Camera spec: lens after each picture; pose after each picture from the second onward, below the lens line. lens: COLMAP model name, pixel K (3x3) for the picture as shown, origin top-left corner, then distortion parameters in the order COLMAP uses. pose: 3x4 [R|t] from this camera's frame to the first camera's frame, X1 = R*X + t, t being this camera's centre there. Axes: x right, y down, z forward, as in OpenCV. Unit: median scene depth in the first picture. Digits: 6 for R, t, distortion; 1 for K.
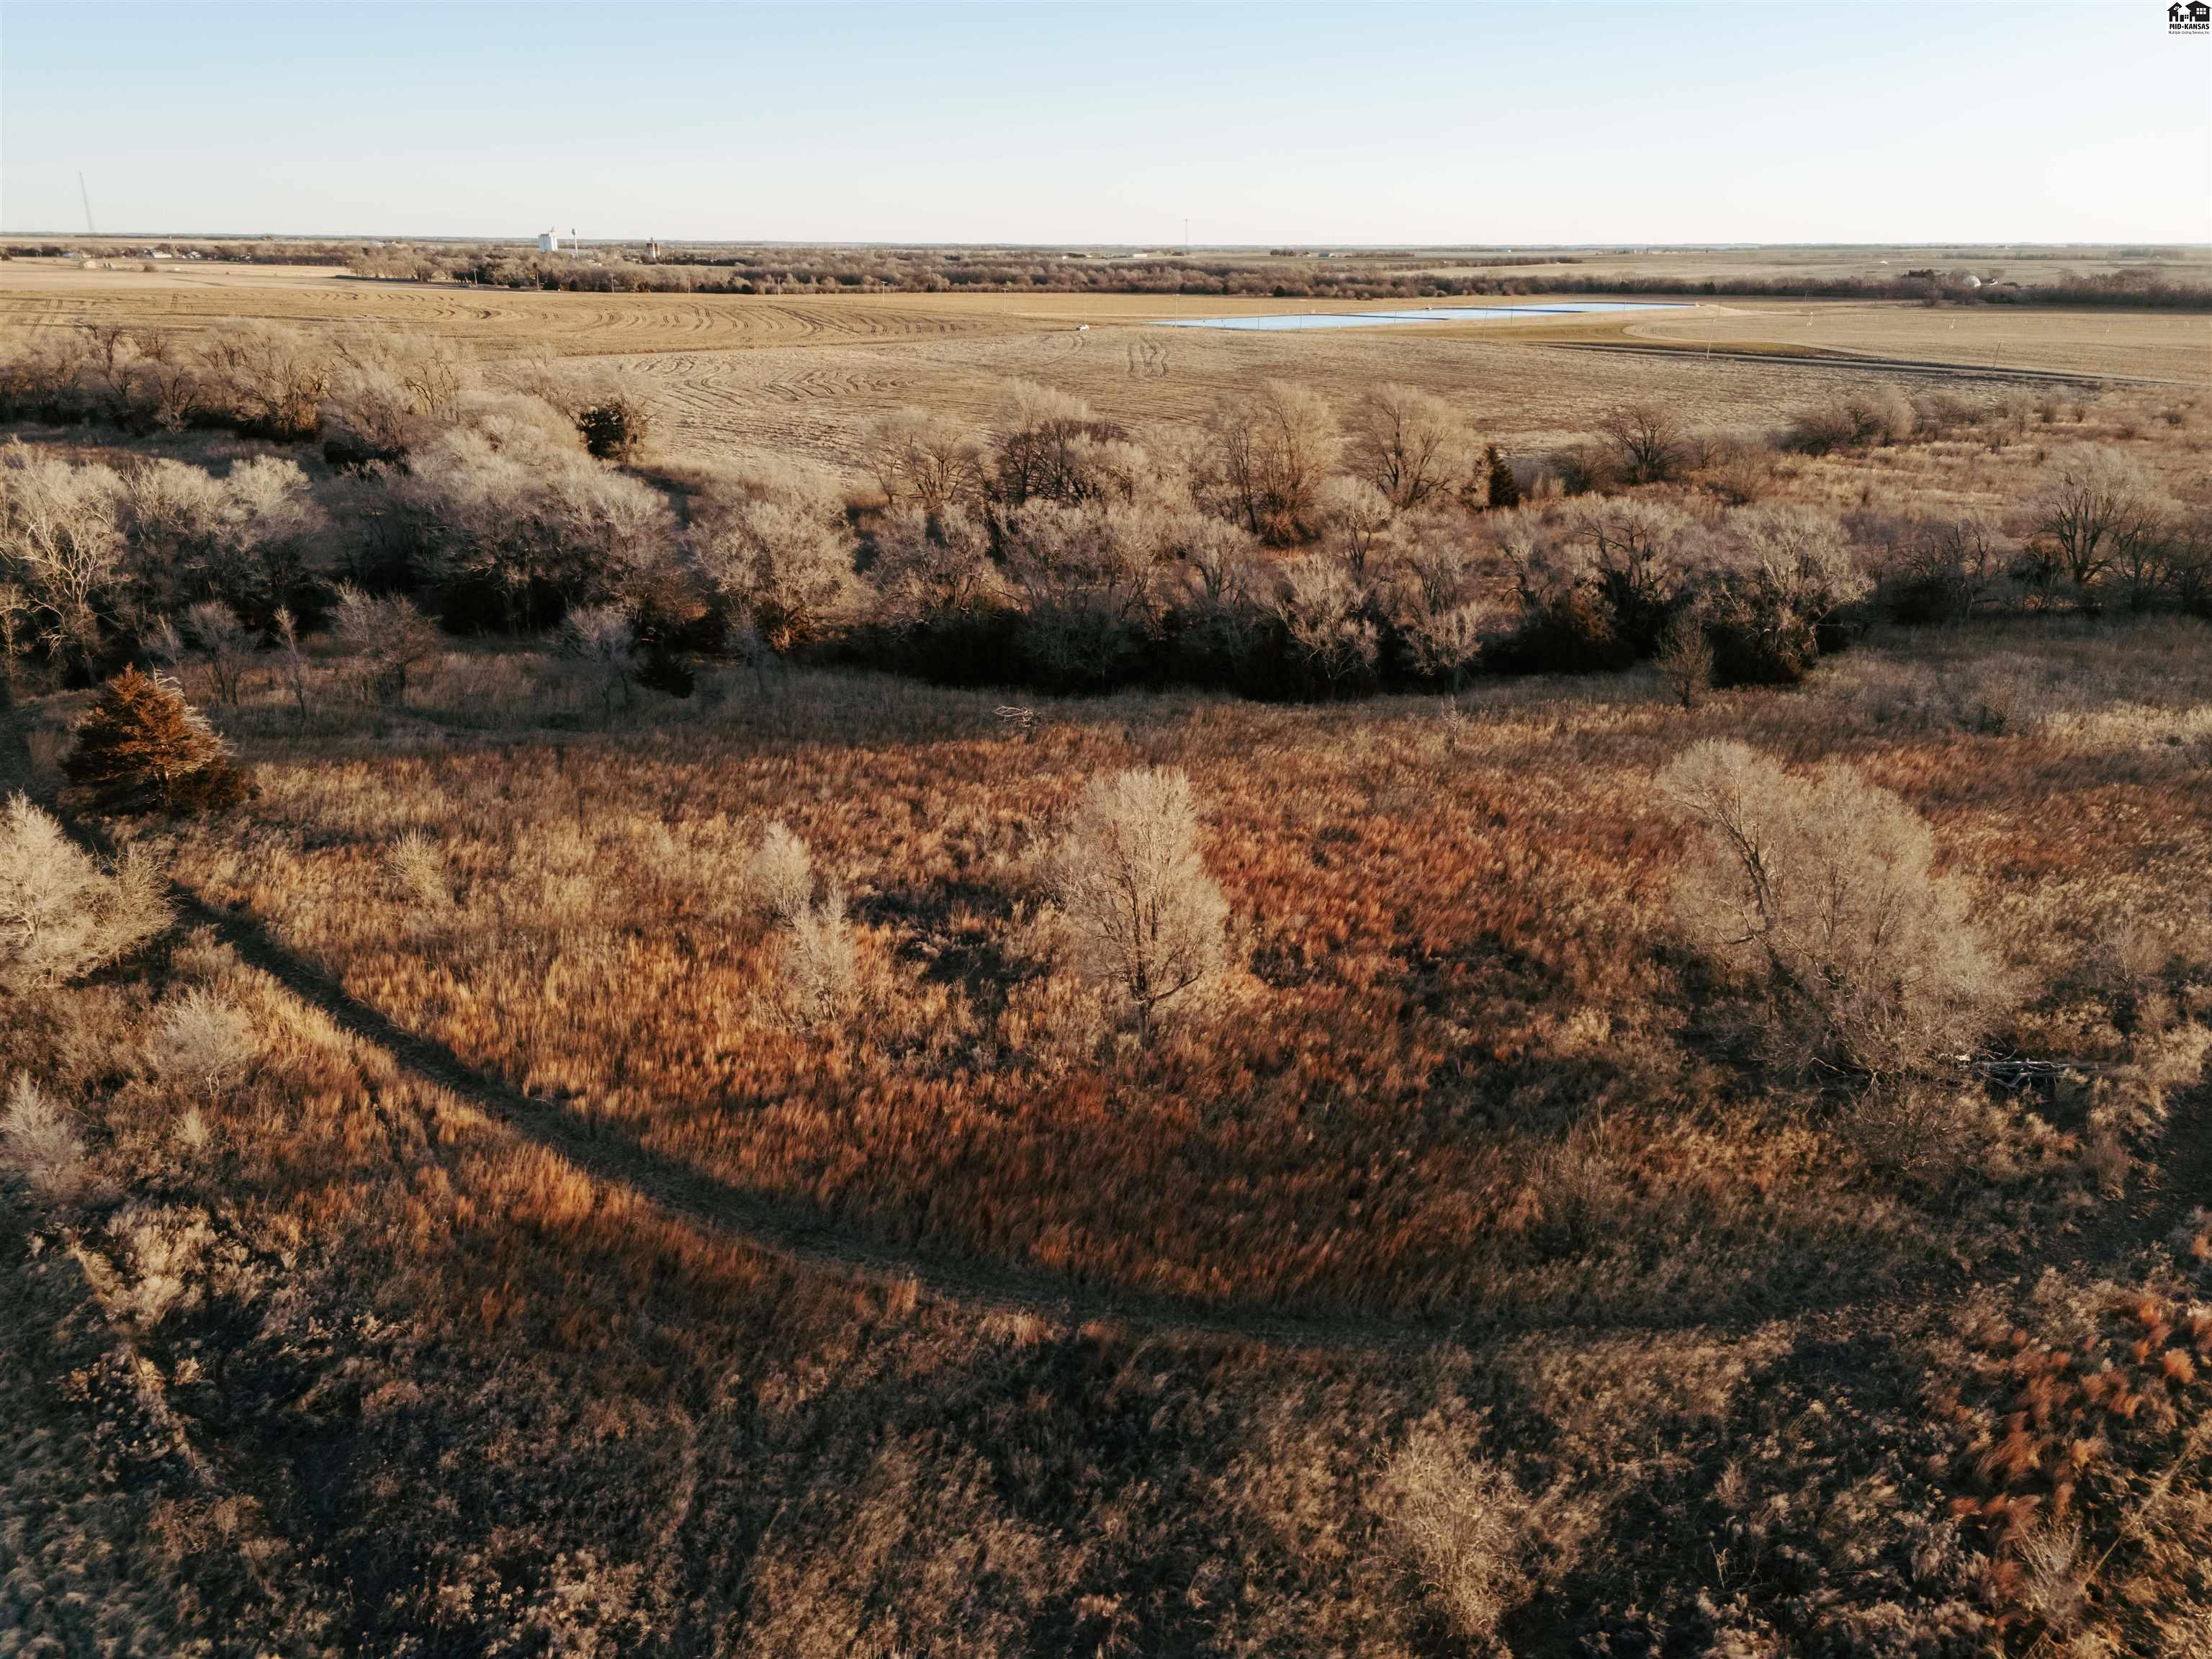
lens RADIAL K [[1621.1, 0, 1106.0], [0, 1621.1, 829.5], [0, 0, 1]] dist [0.078269, -0.064643]
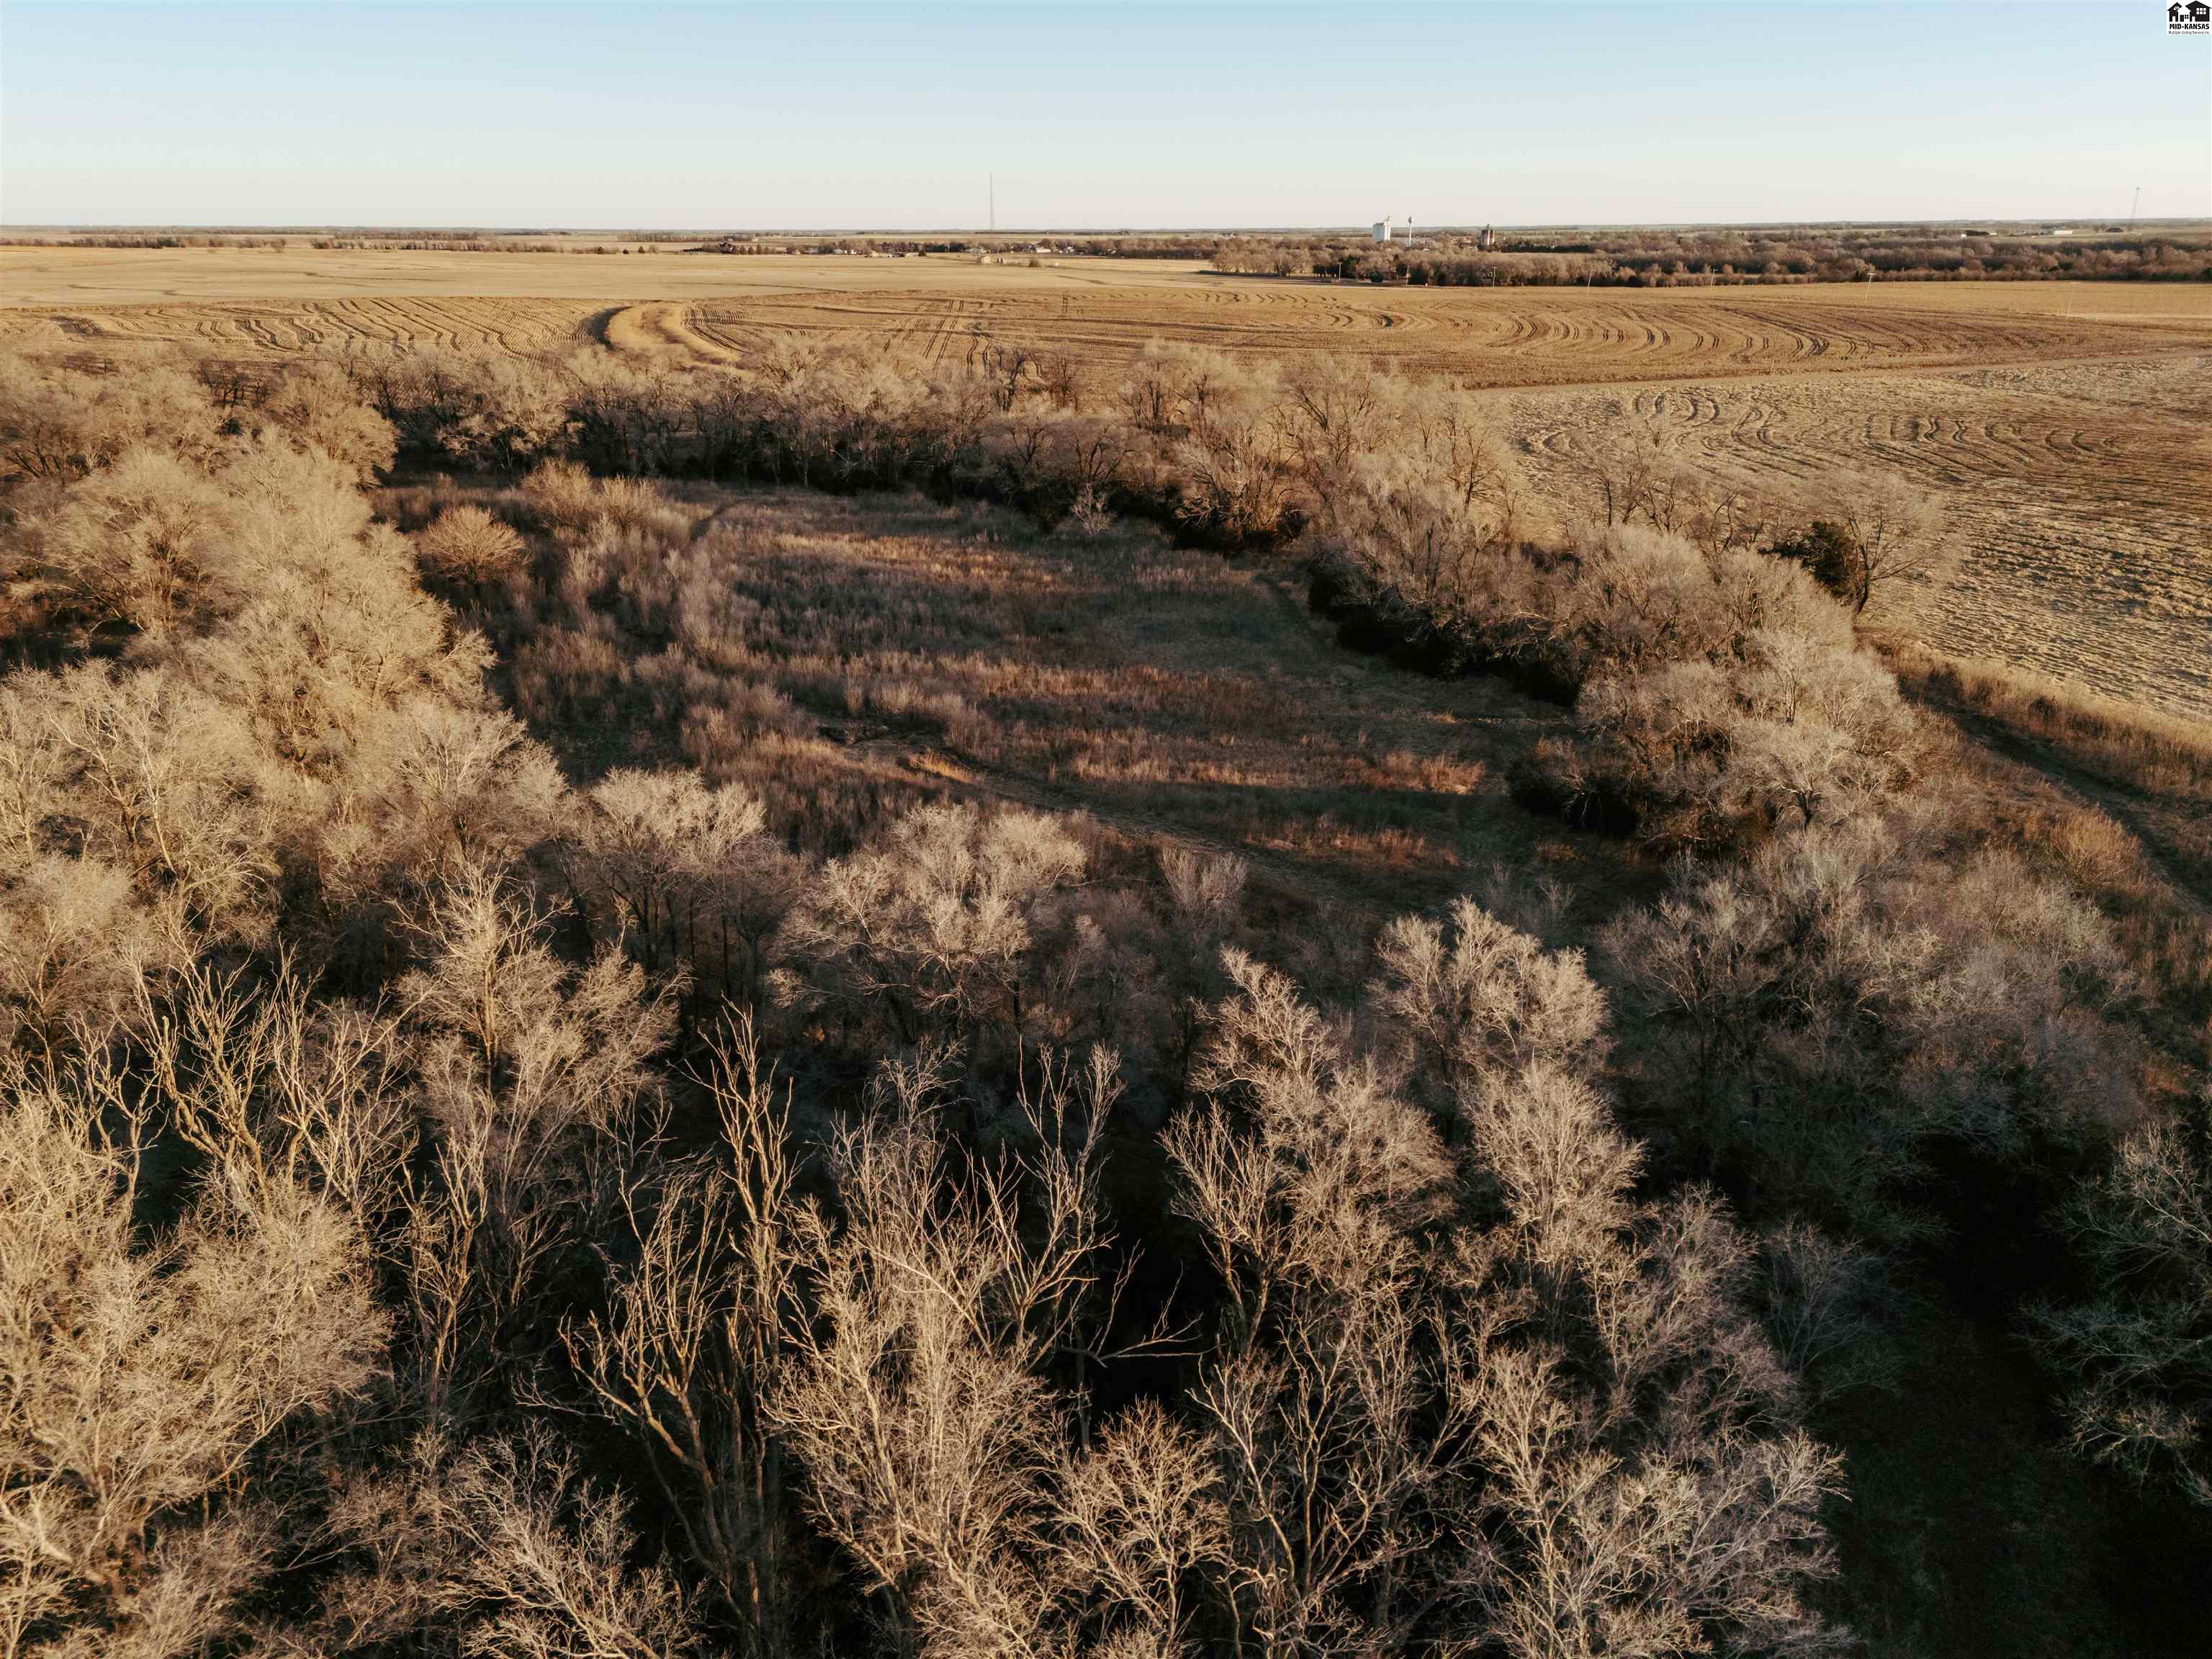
lens RADIAL K [[1594.0, 0, 1119.4], [0, 1594.0, 832.5], [0, 0, 1]] dist [0.065843, -0.047915]
pose [[0.902558, 0.145080, -0.405389, -0.072175], [-0.138730, 0.989299, 0.045179, -0.039880], [0.407606, 0.015463, 0.913027, 0.108996]]
